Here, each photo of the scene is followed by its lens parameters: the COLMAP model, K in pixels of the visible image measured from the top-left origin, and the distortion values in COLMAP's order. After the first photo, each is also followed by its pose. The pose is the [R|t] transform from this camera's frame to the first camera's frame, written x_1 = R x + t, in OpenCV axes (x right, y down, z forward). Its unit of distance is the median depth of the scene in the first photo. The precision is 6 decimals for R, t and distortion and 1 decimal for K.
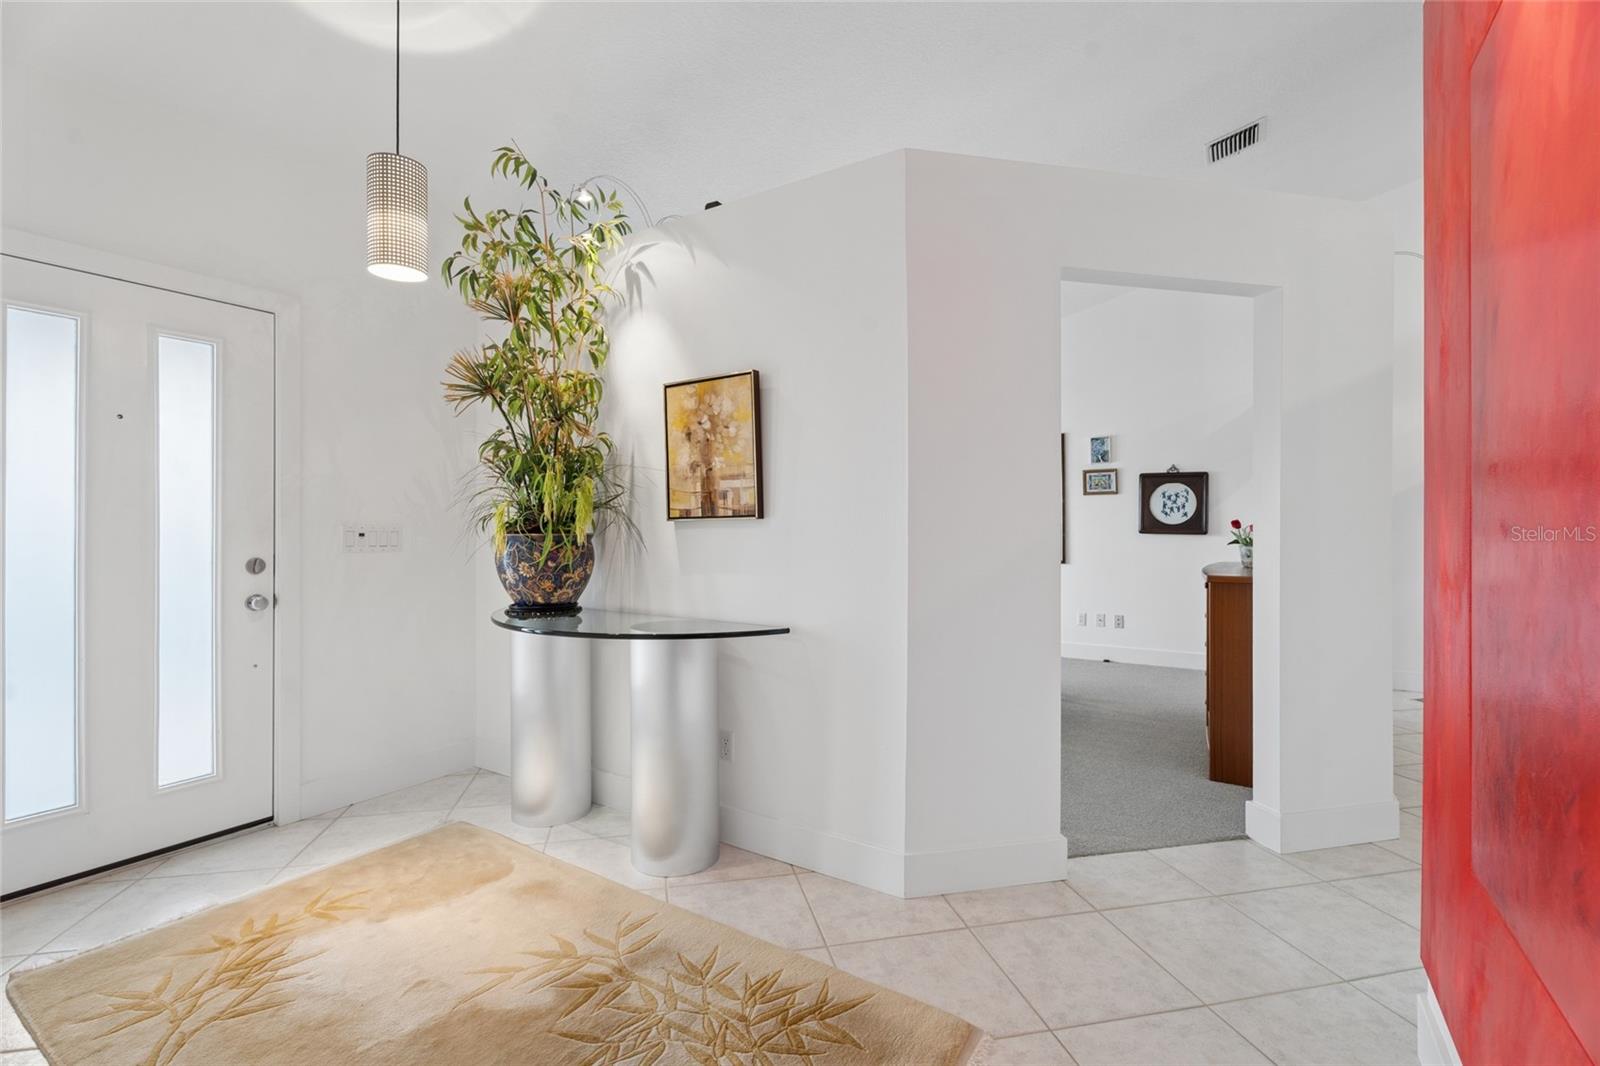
lens RADIAL K [[713.3, 0, 800.5], [0, 713.3, 525.2], [0, 0, 1]] dist [-0.002324, -0.000694]
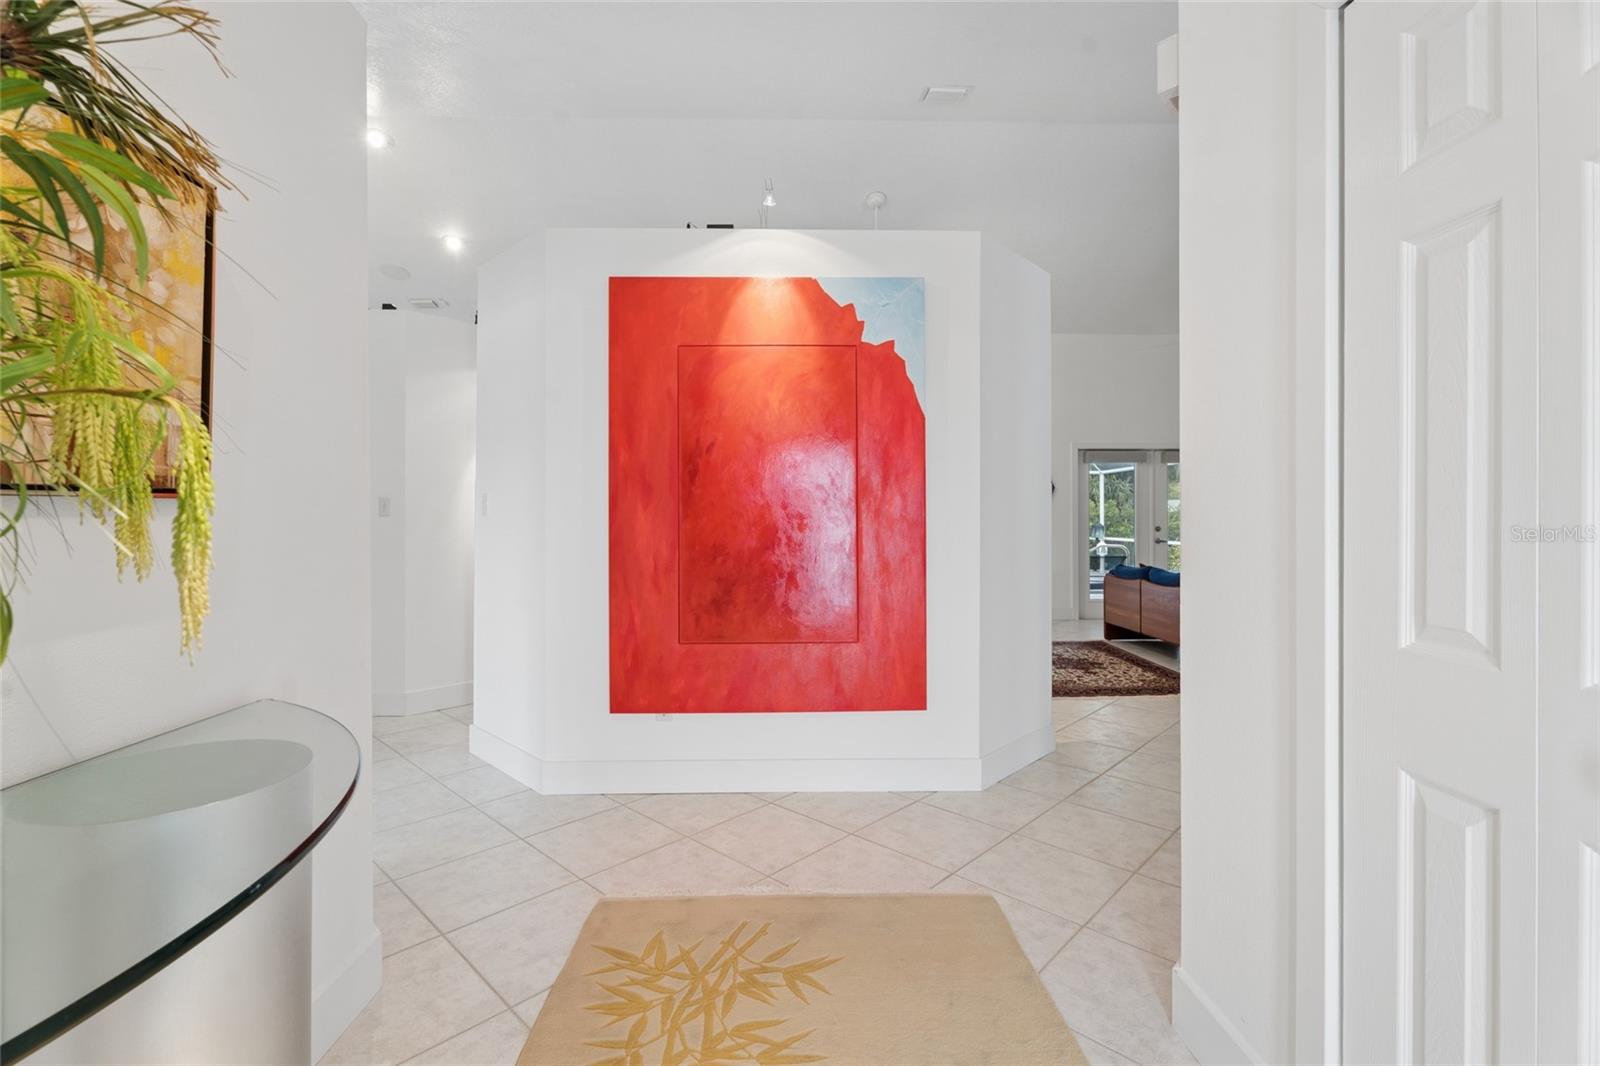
lens RADIAL K [[702.7, 0, 801.4], [0, 702.7, 517.7], [0, 0, 1]] dist [0.000170, -0.000133]
pose [[-0.569958, -0.002079, 0.821671, -0.288430], [-0.000970, 0.999998, 0.001857, 0.000758], [-0.821673, 0.000261, -0.569959, 0.404776]]
